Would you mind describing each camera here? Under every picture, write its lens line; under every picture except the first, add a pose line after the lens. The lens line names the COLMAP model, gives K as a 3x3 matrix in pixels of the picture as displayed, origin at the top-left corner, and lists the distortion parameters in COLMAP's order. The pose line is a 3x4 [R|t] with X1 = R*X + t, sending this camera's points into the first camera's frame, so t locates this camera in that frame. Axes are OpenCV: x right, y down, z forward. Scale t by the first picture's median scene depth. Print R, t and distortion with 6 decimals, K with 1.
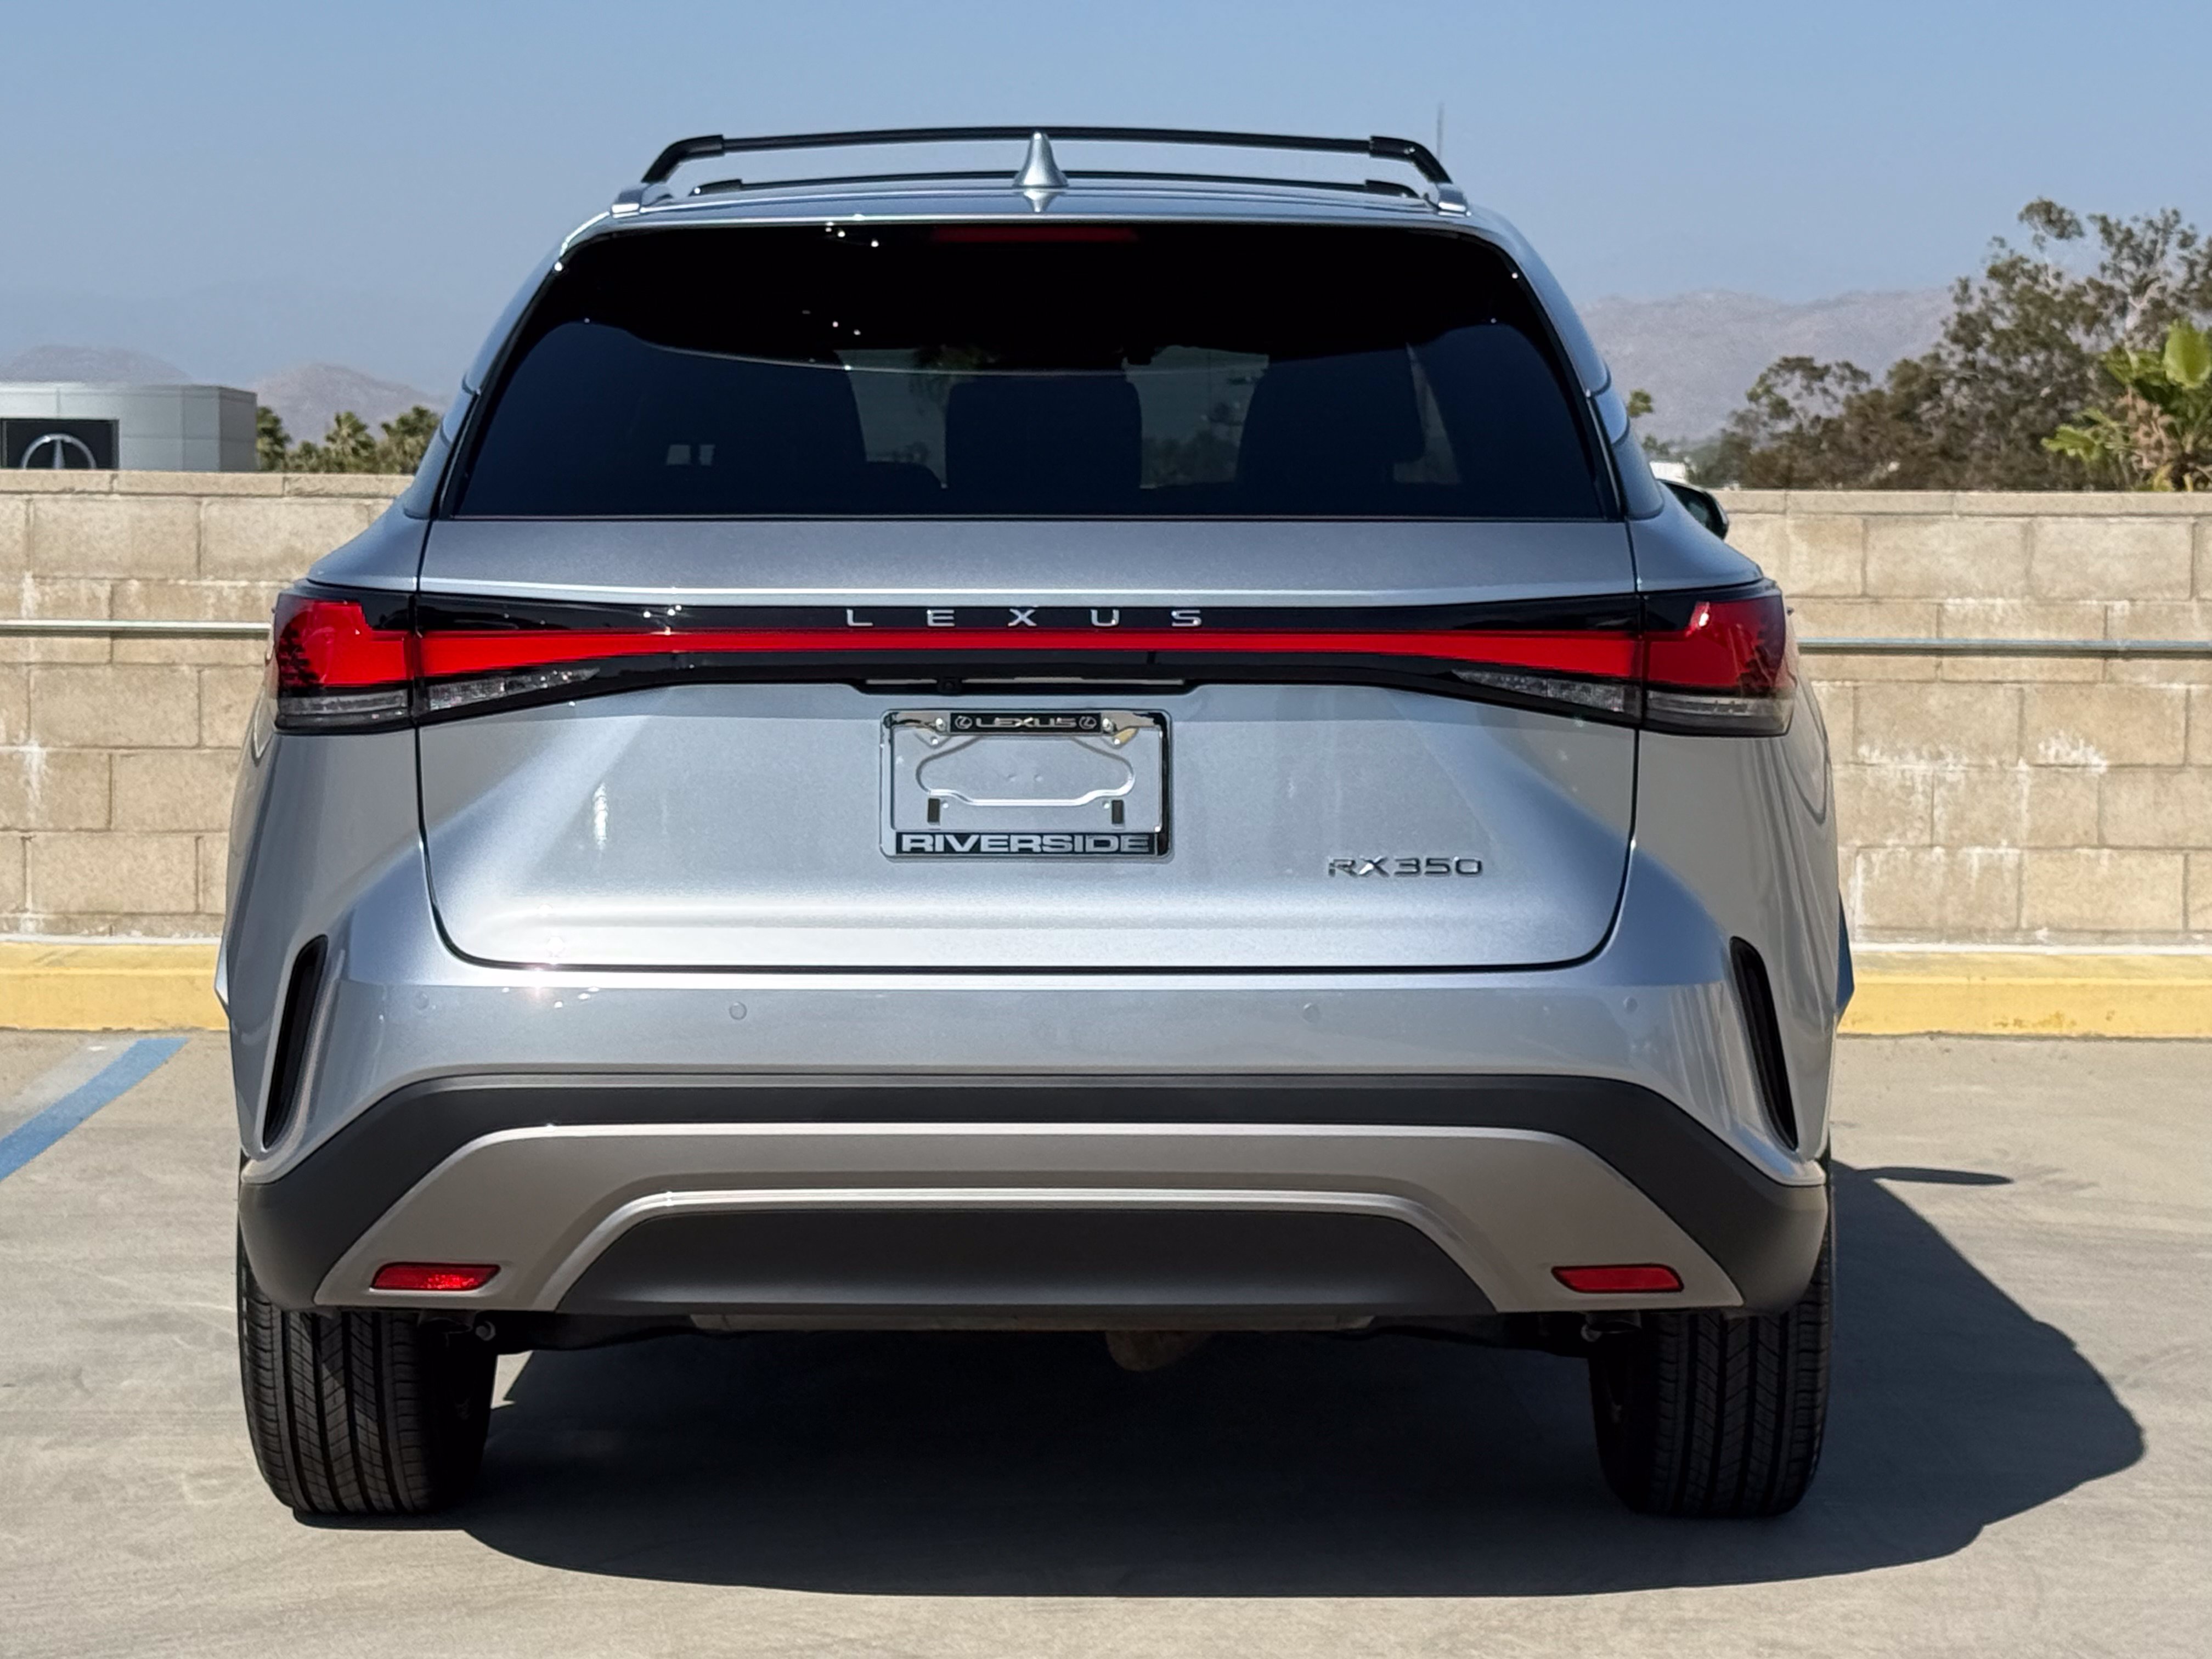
lens RADIAL K [[4822.5, 0, 1106.0], [0, 4822.5, 829.5], [0, 0, 1]] dist [0.038184, 0.696831]
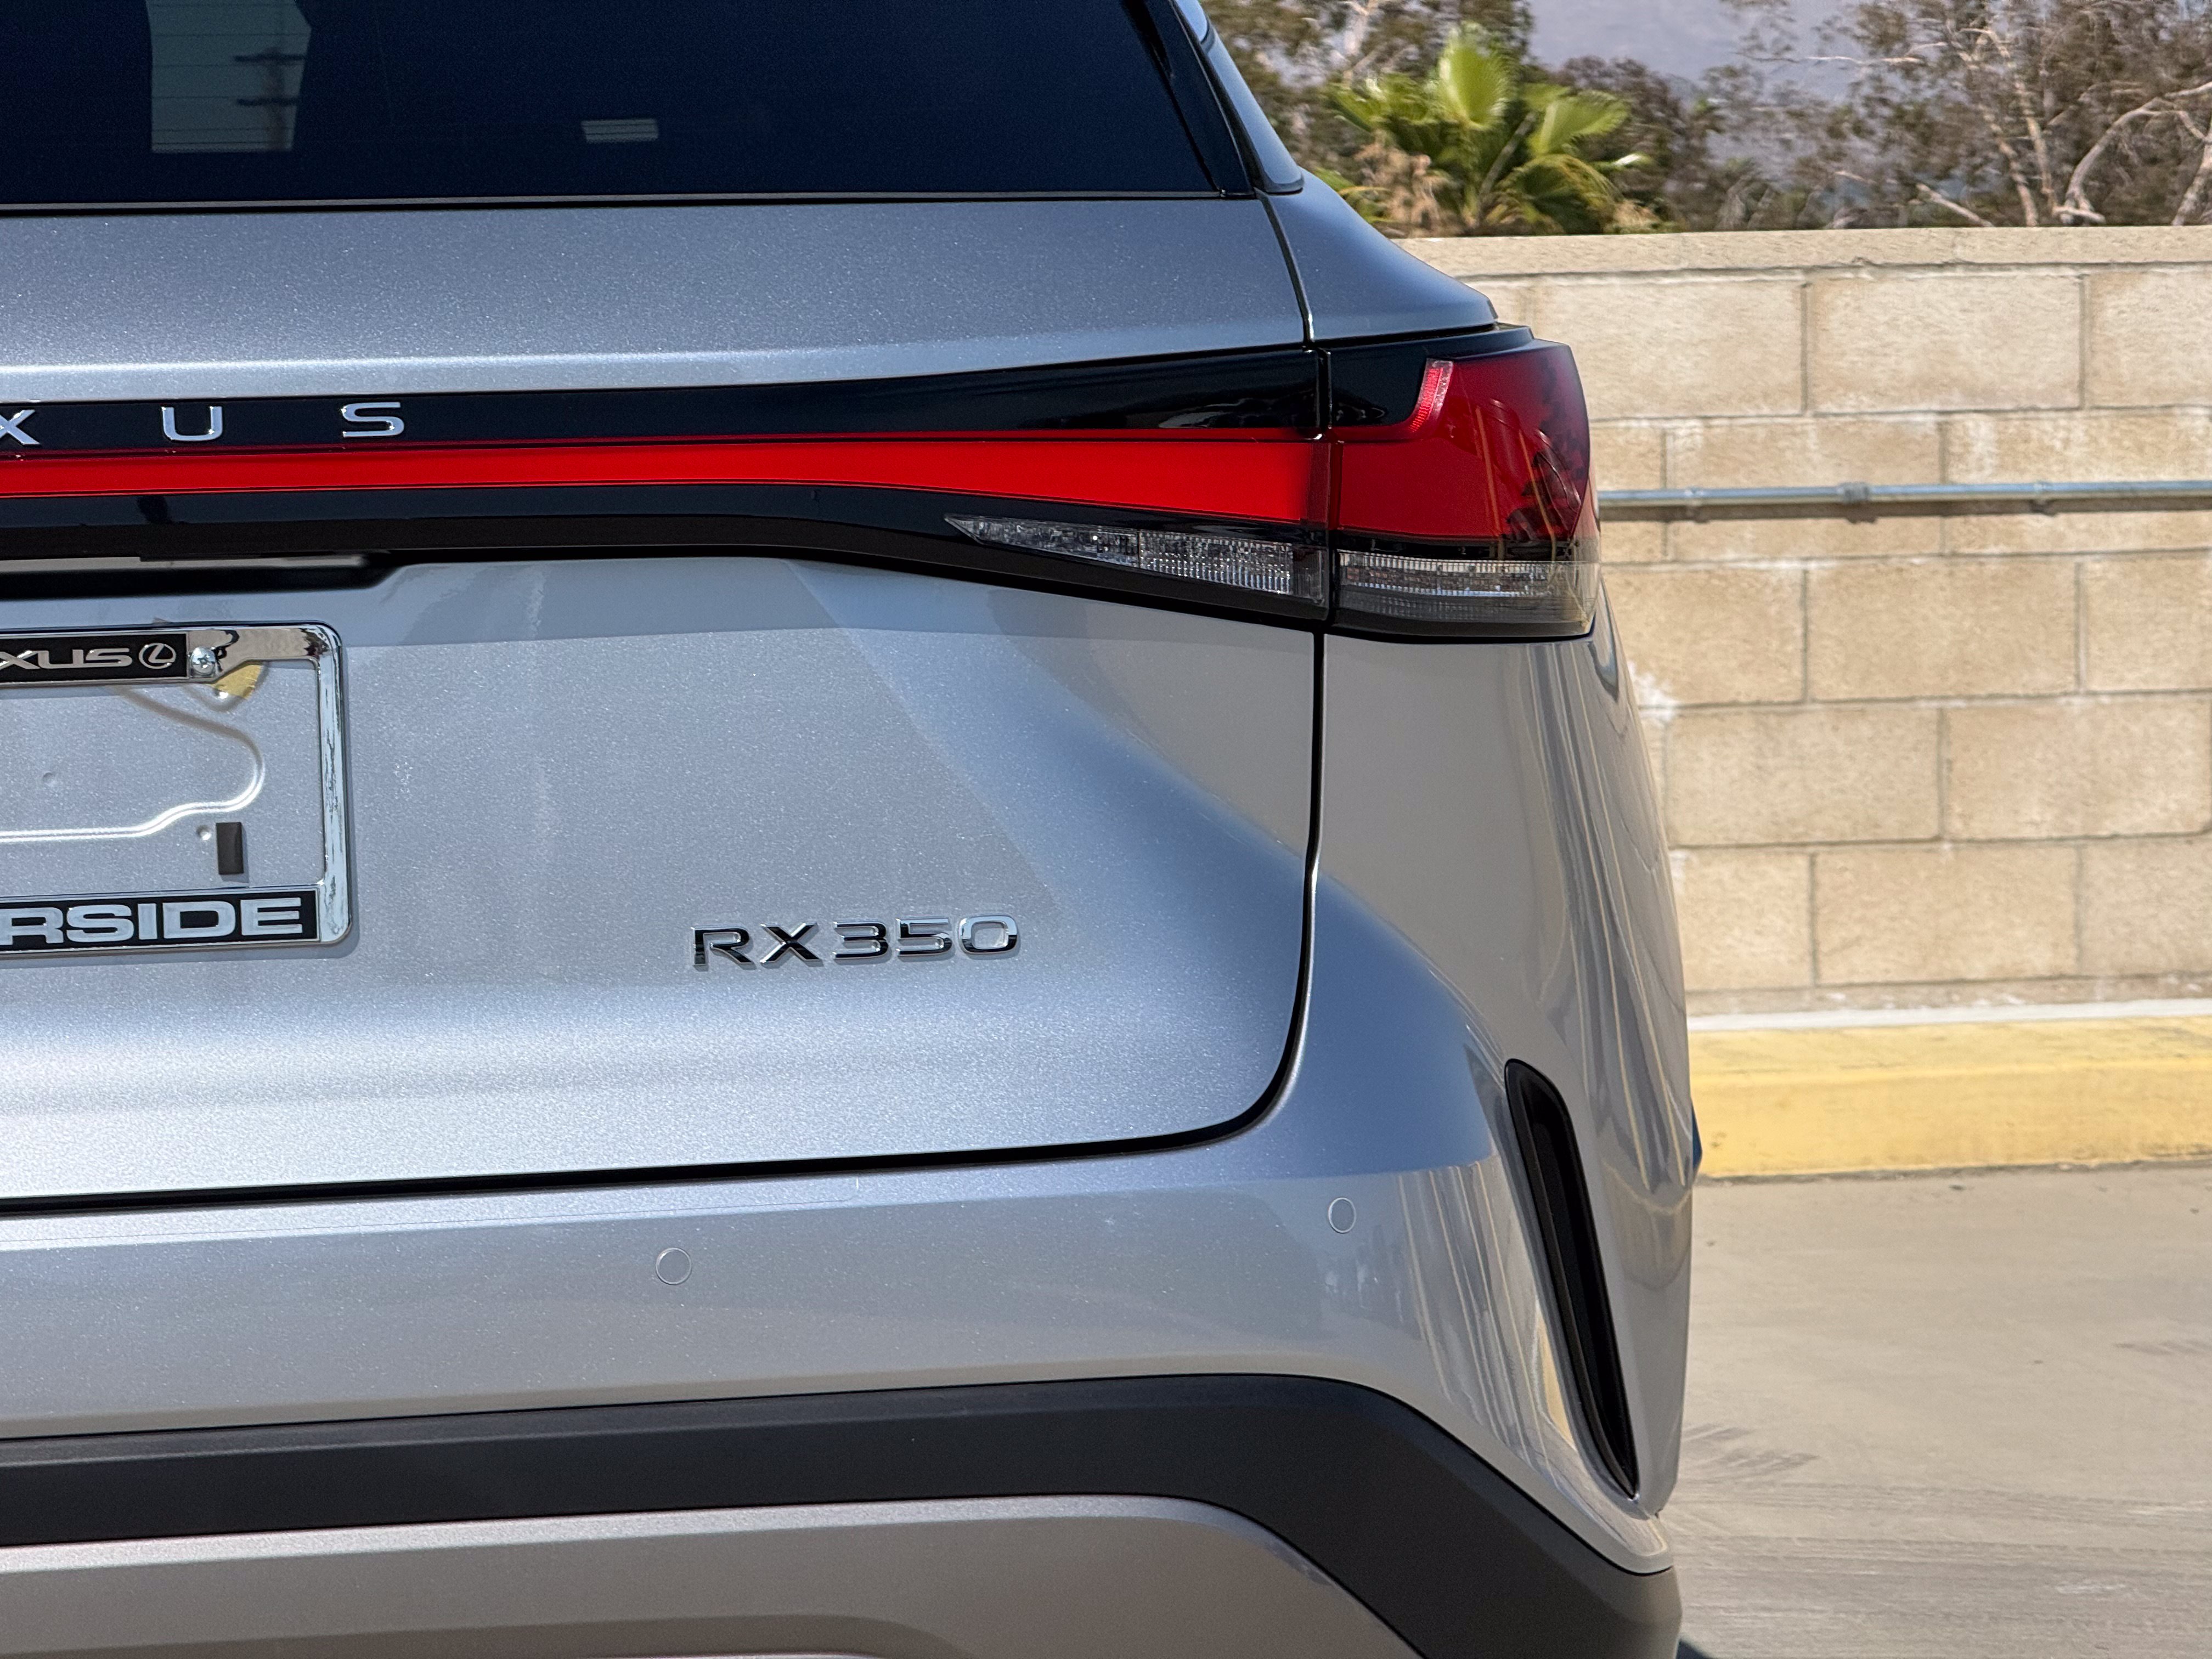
lens RADIAL K [[7534.9, 0, 1106.0], [0, 7534.9, 829.5], [0, 0, 1]] dist [0.202031, 3.907653]
pose [[0.983720, -0.037576, 0.175736, -0.018867], [0.038195, 0.999270, -0.000141, -0.001000], [-0.175603, 0.006850, 0.984437, 0.125687]]
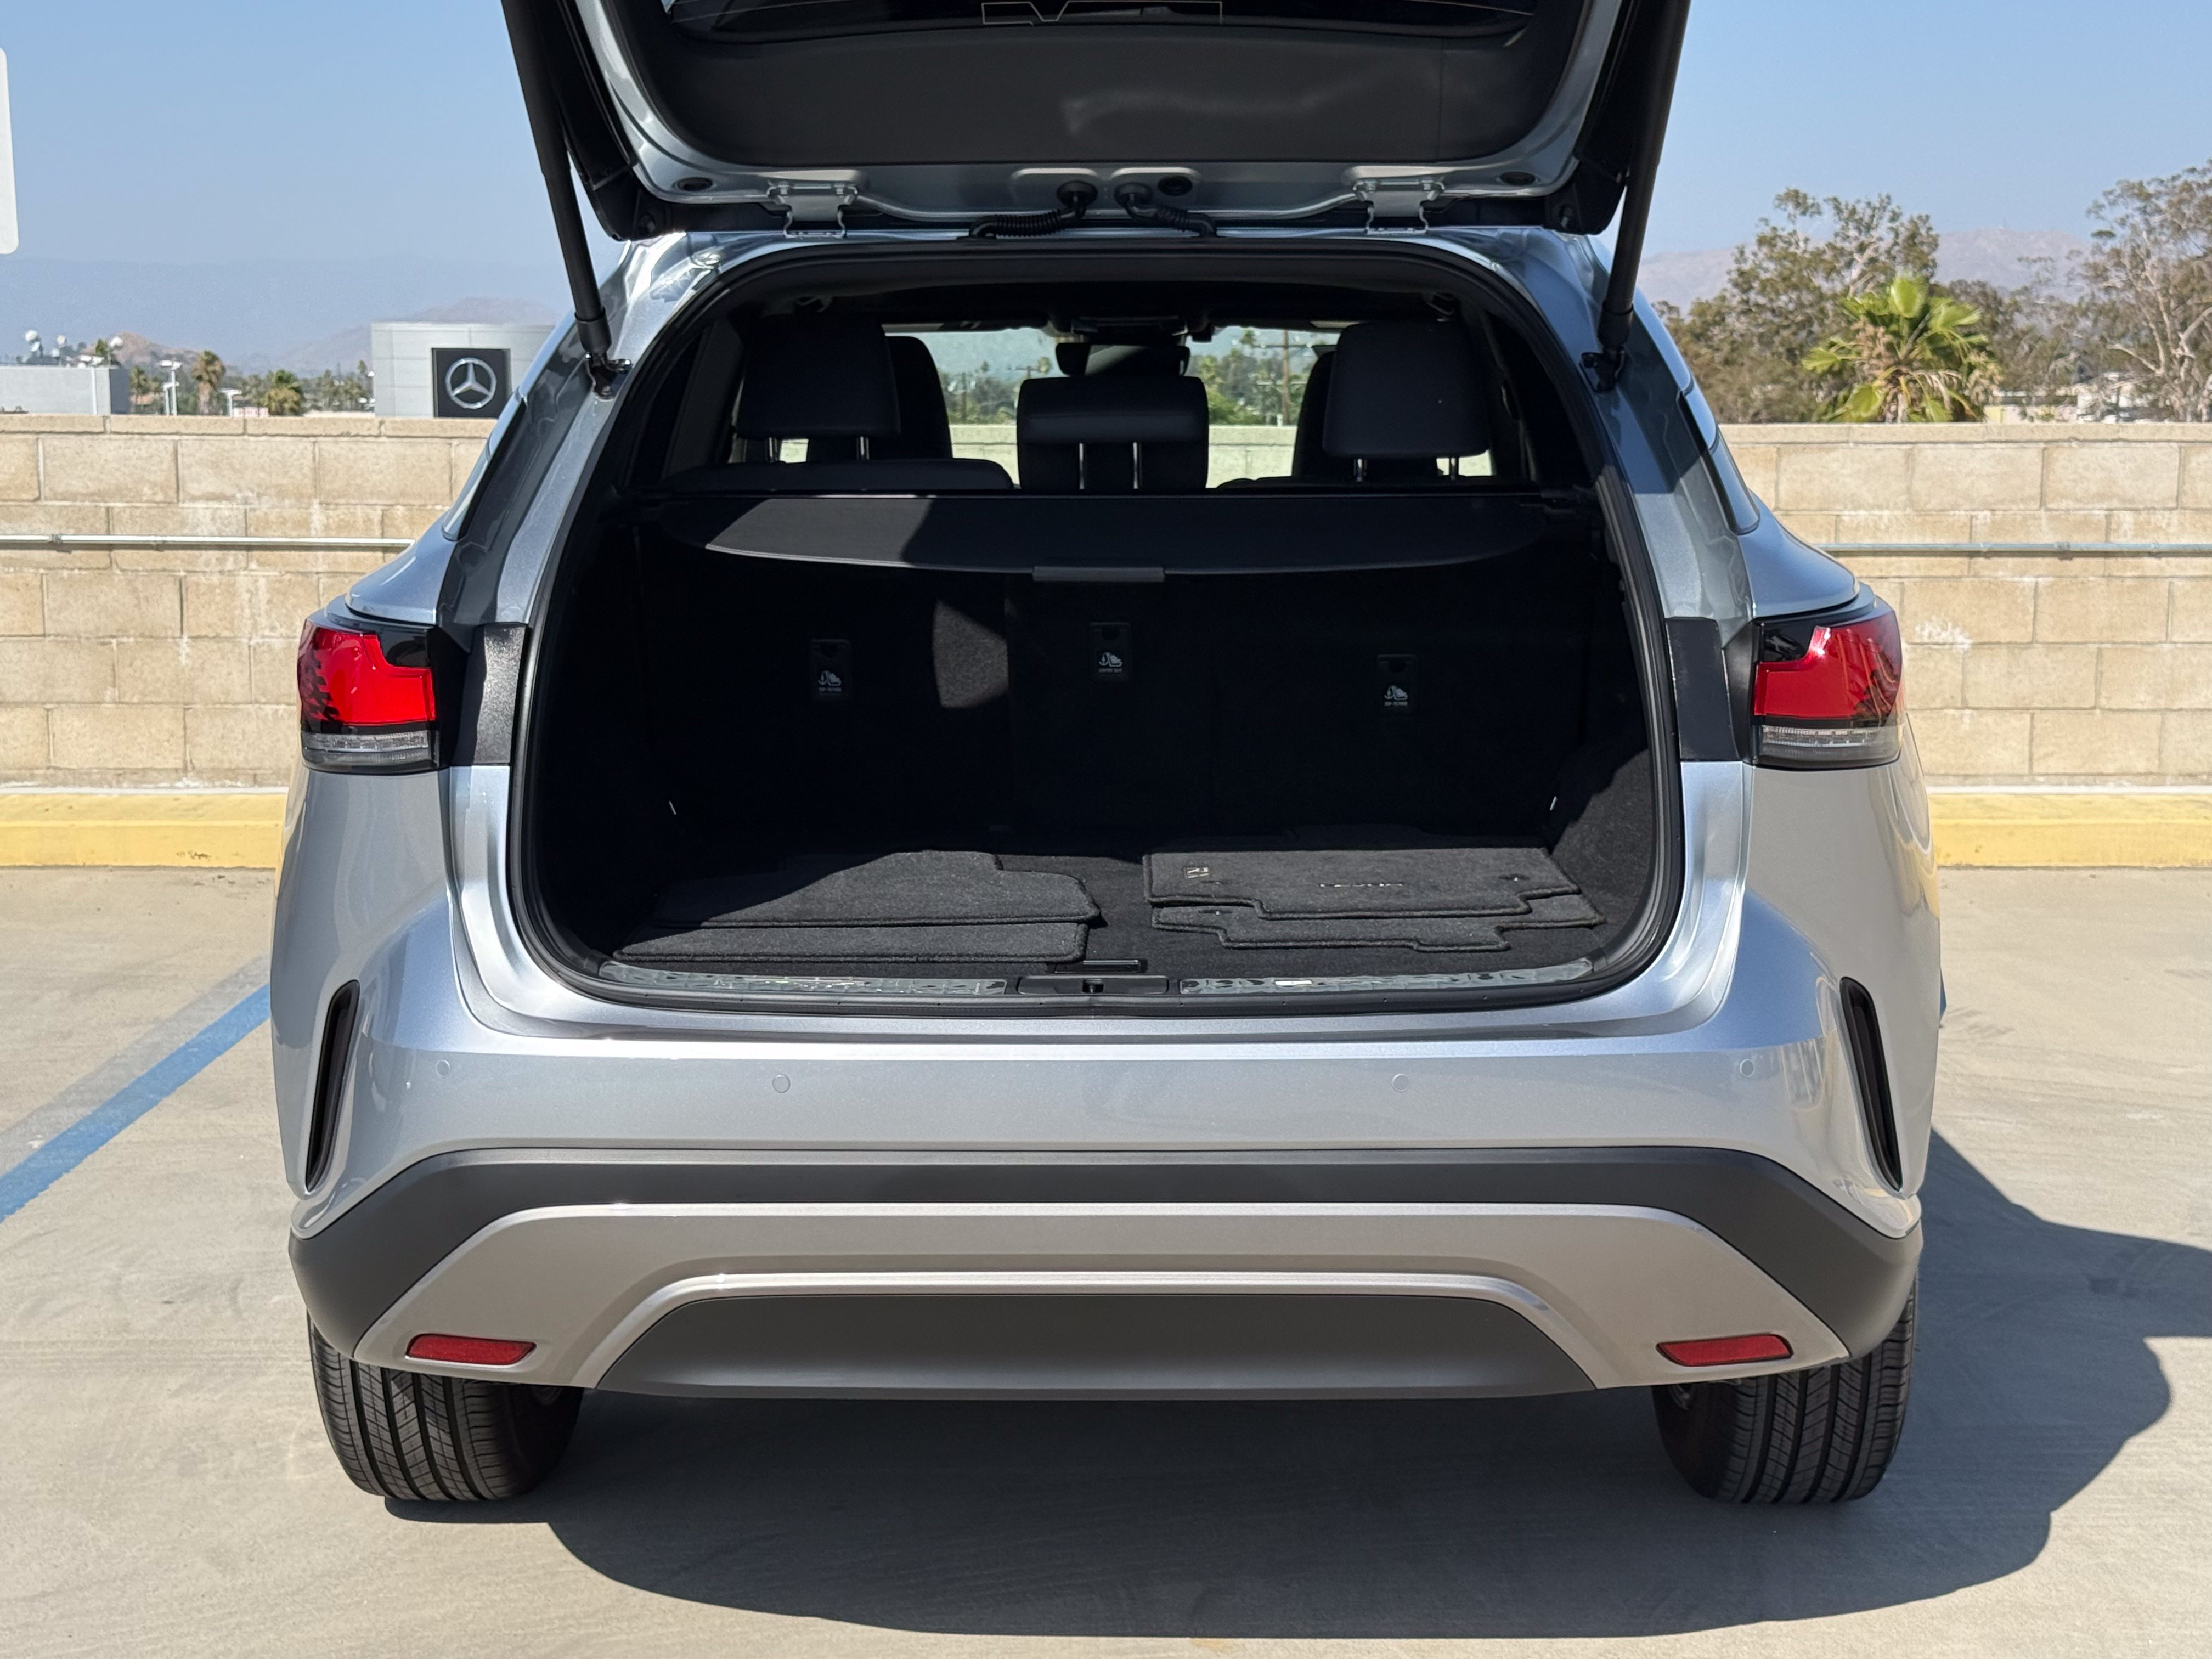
lens RADIAL K [[3105.9, 0, 1106.0], [0, 3105.9, 829.5], [0, 0, 1]] dist [0.117117, -0.066165]
pose [[0.999786, -0.003505, -0.020379, -0.000733], [0.004935, 0.997499, 0.070514, -0.023598], [0.020081, -0.070599, 0.997303, 0.182347]]
